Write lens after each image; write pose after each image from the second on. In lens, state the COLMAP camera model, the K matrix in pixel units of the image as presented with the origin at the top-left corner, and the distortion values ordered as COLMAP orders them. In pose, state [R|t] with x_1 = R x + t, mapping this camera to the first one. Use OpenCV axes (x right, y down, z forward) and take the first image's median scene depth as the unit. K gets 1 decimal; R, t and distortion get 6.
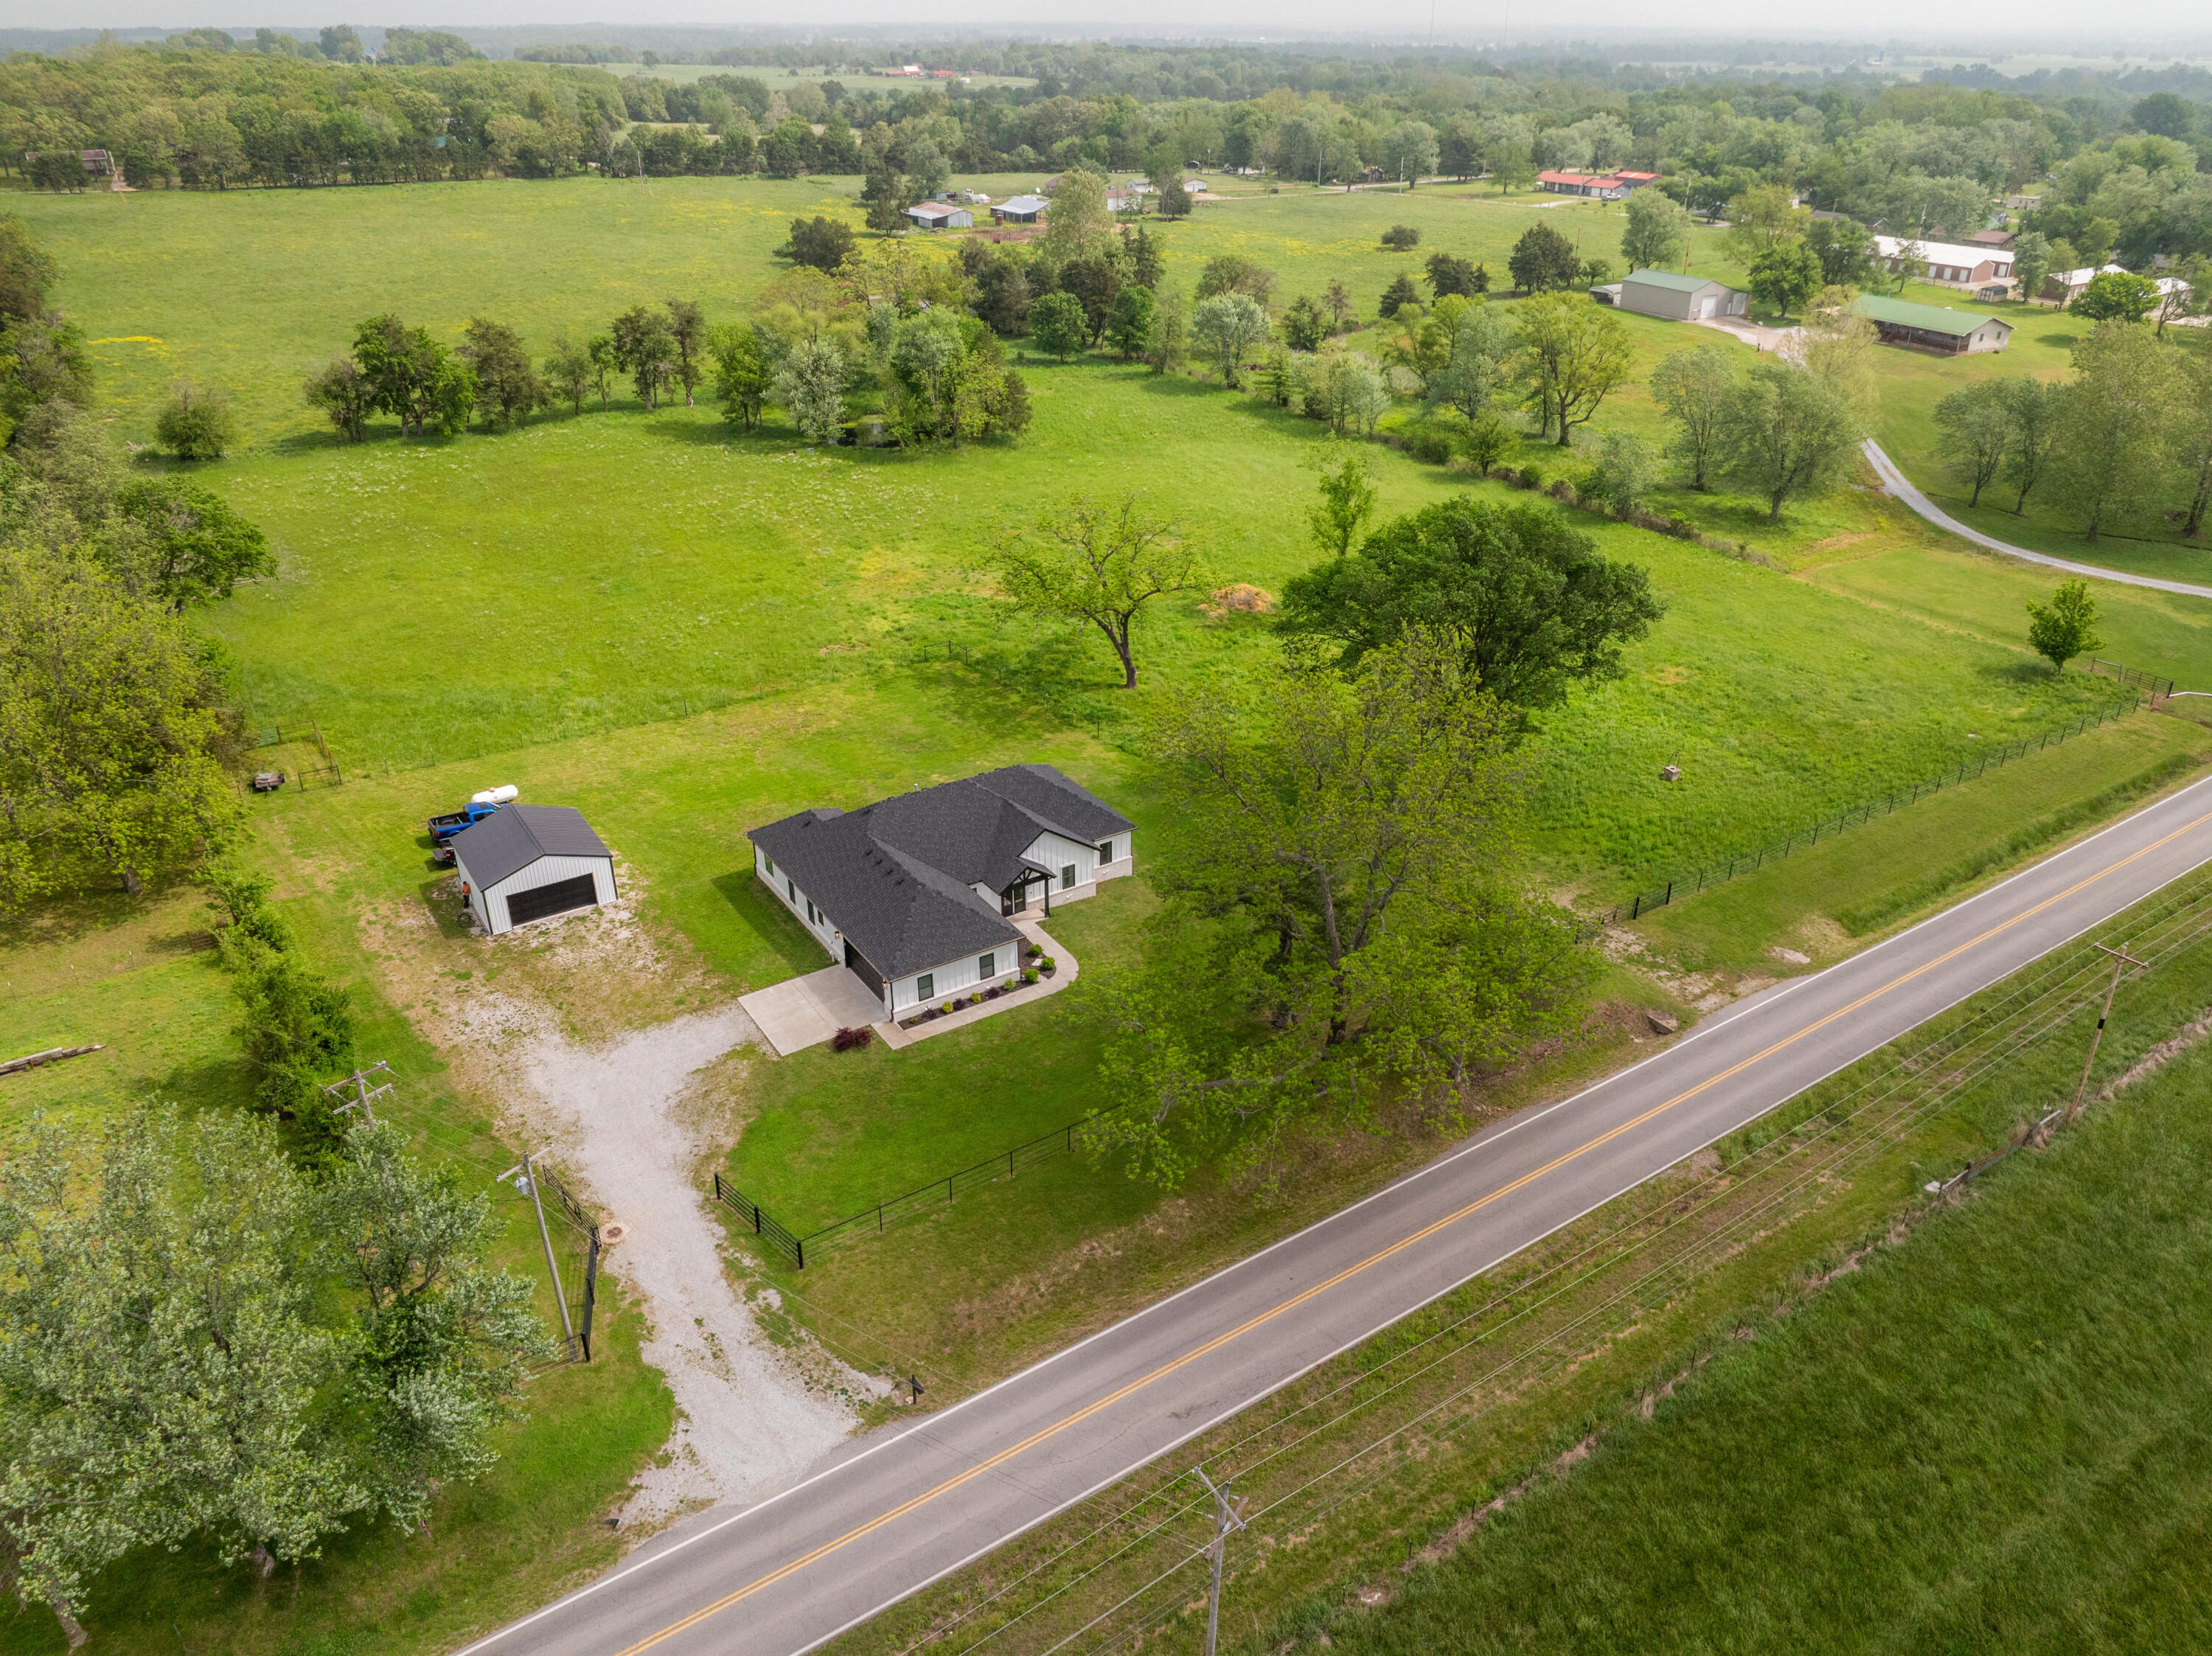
lens RADIAL K [[1517.8, 0, 1106.0], [0, 1517.8, 828.0], [0, 0, 1]] dist [-0.035957, 0.007568]
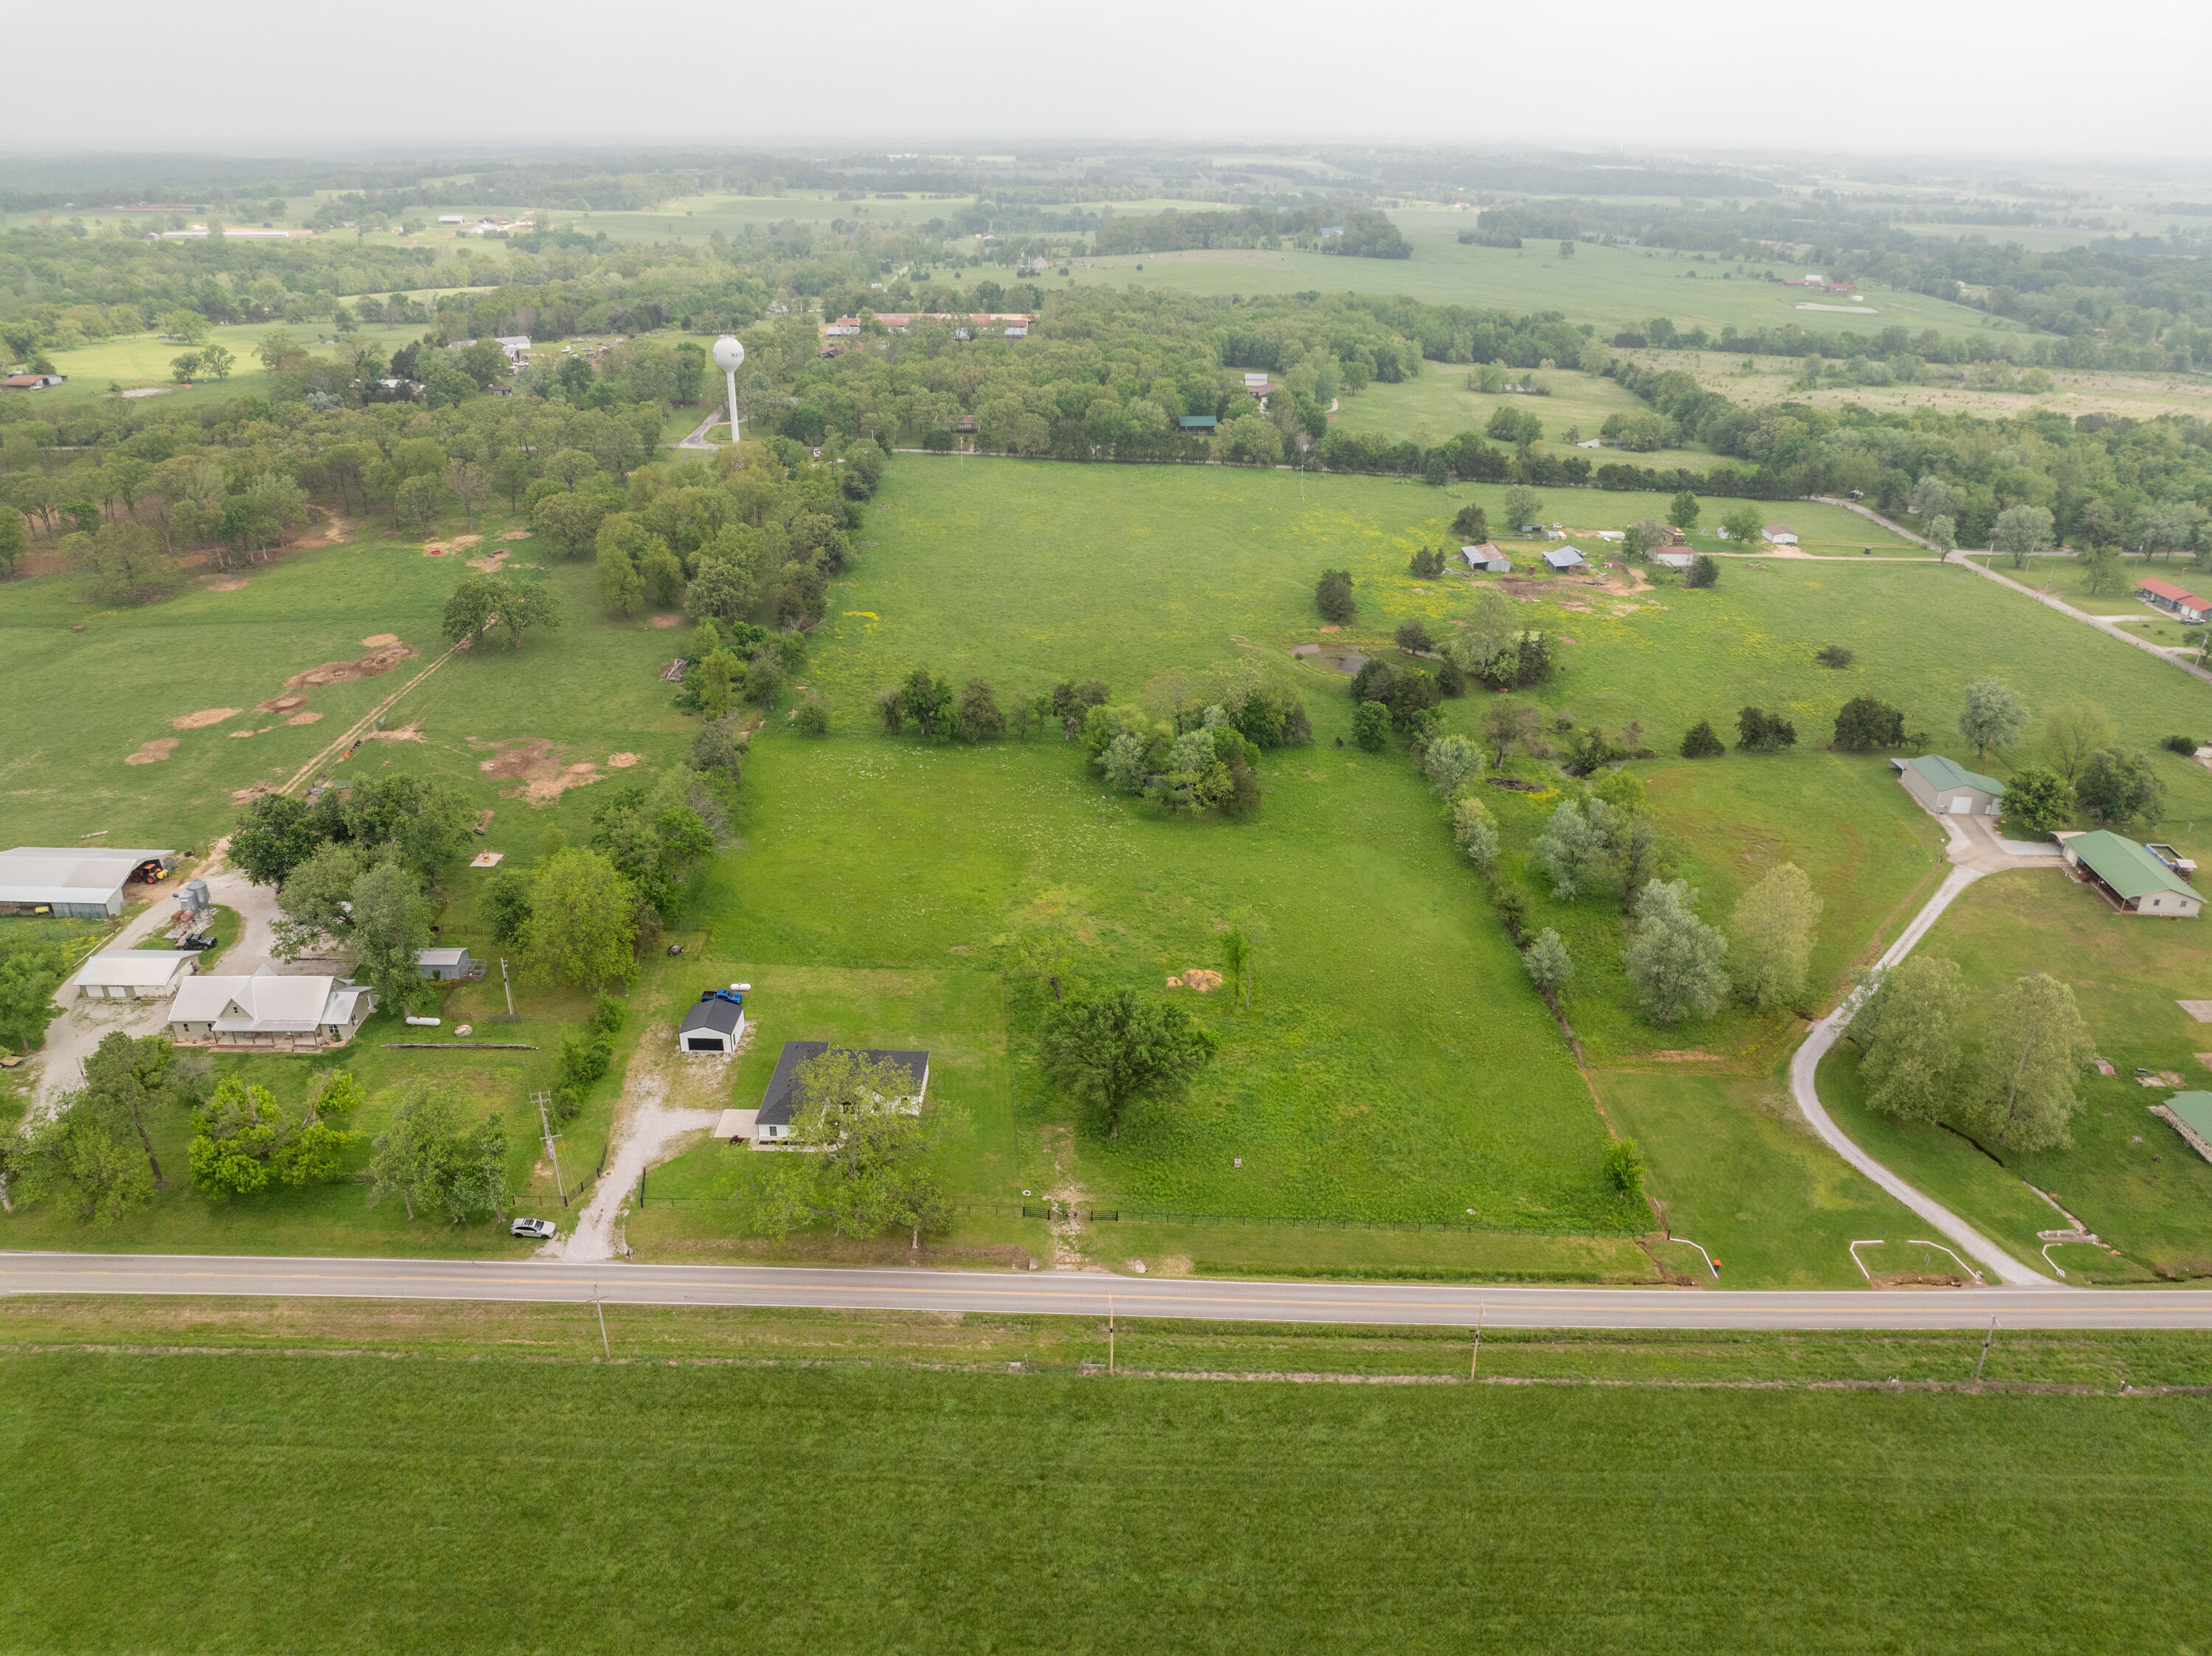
lens RADIAL K [[1517.8, 0, 1106.0], [0, 1517.8, 828.0], [0, 0, 1]] dist [-0.035957, 0.007568]
pose [[0.826589, 0.234403, -0.511670, 1.383935], [-0.271670, 0.962388, 0.002008, -0.488027], [0.492896, 0.137346, 0.859180, -0.842524]]
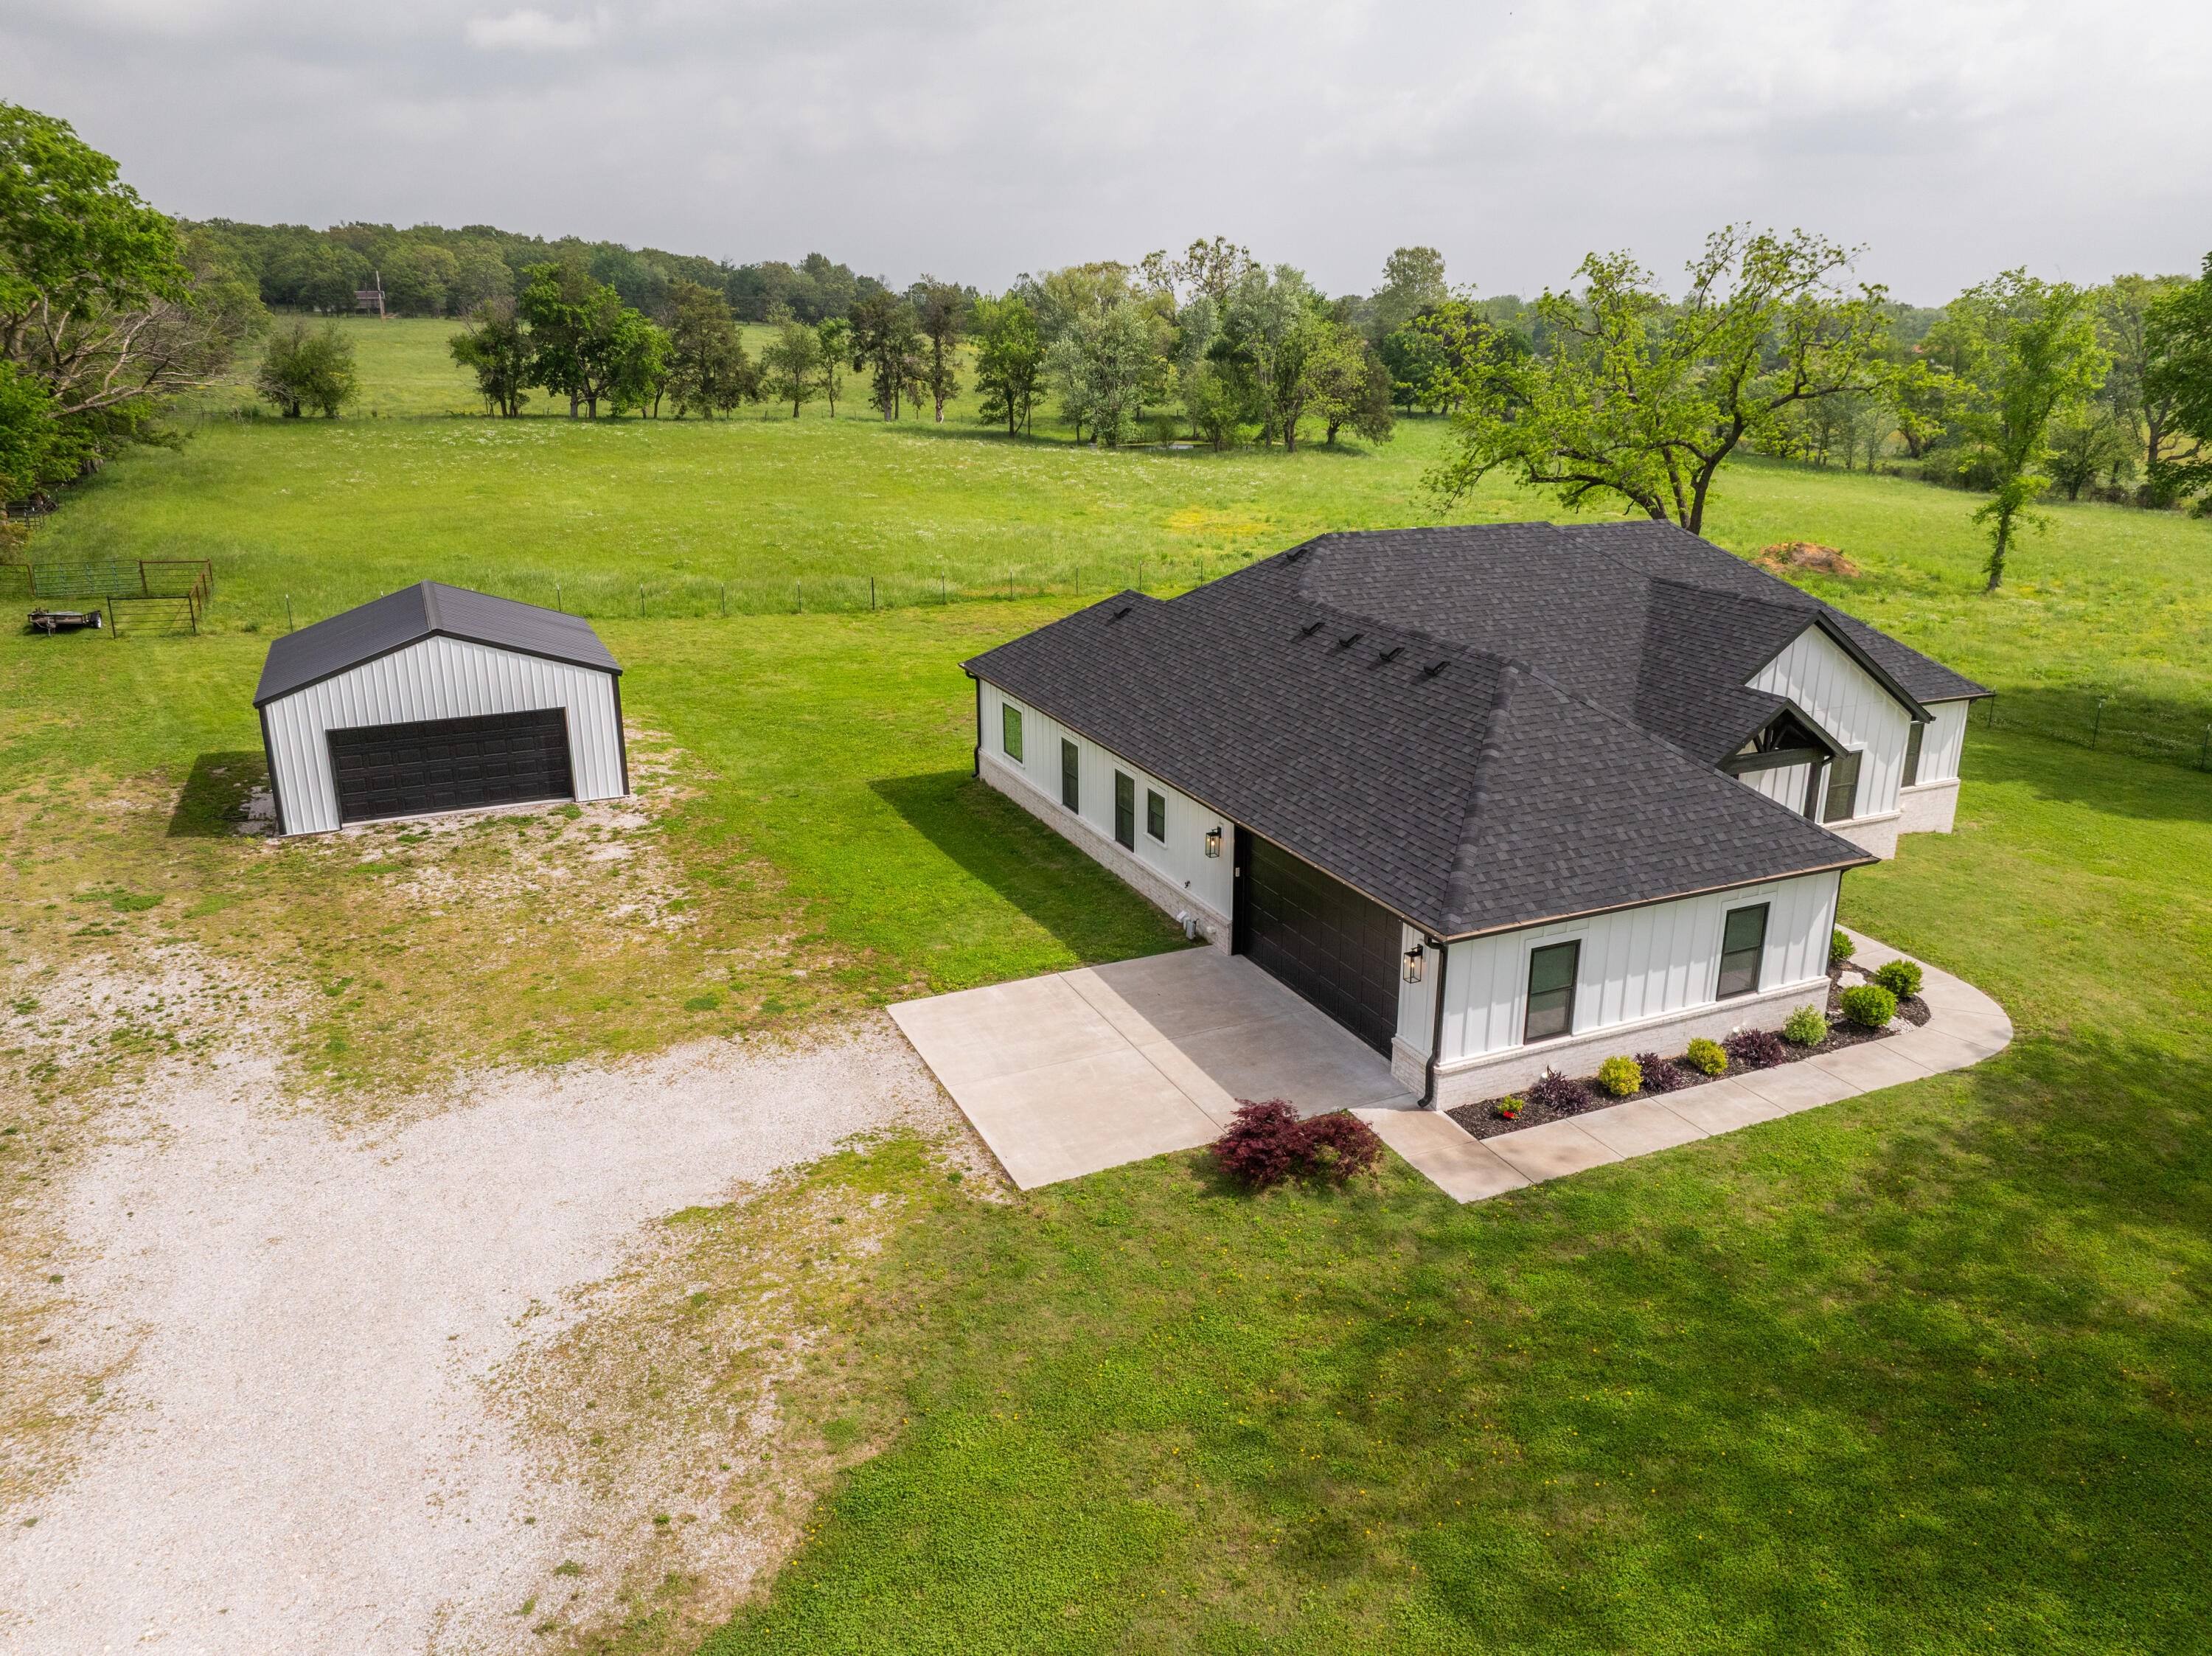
lens RADIAL K [[1517.8, 0, 1106.0], [0, 1517.8, 828.0], [0, 0, 1]] dist [-0.035957, 0.007568]
pose [[0.987664, 0.046595, -0.149492, -0.153411], [-0.072484, 0.982302, -0.172712, 0.124472], [0.138798, 0.181417, 0.973562, 0.691696]]
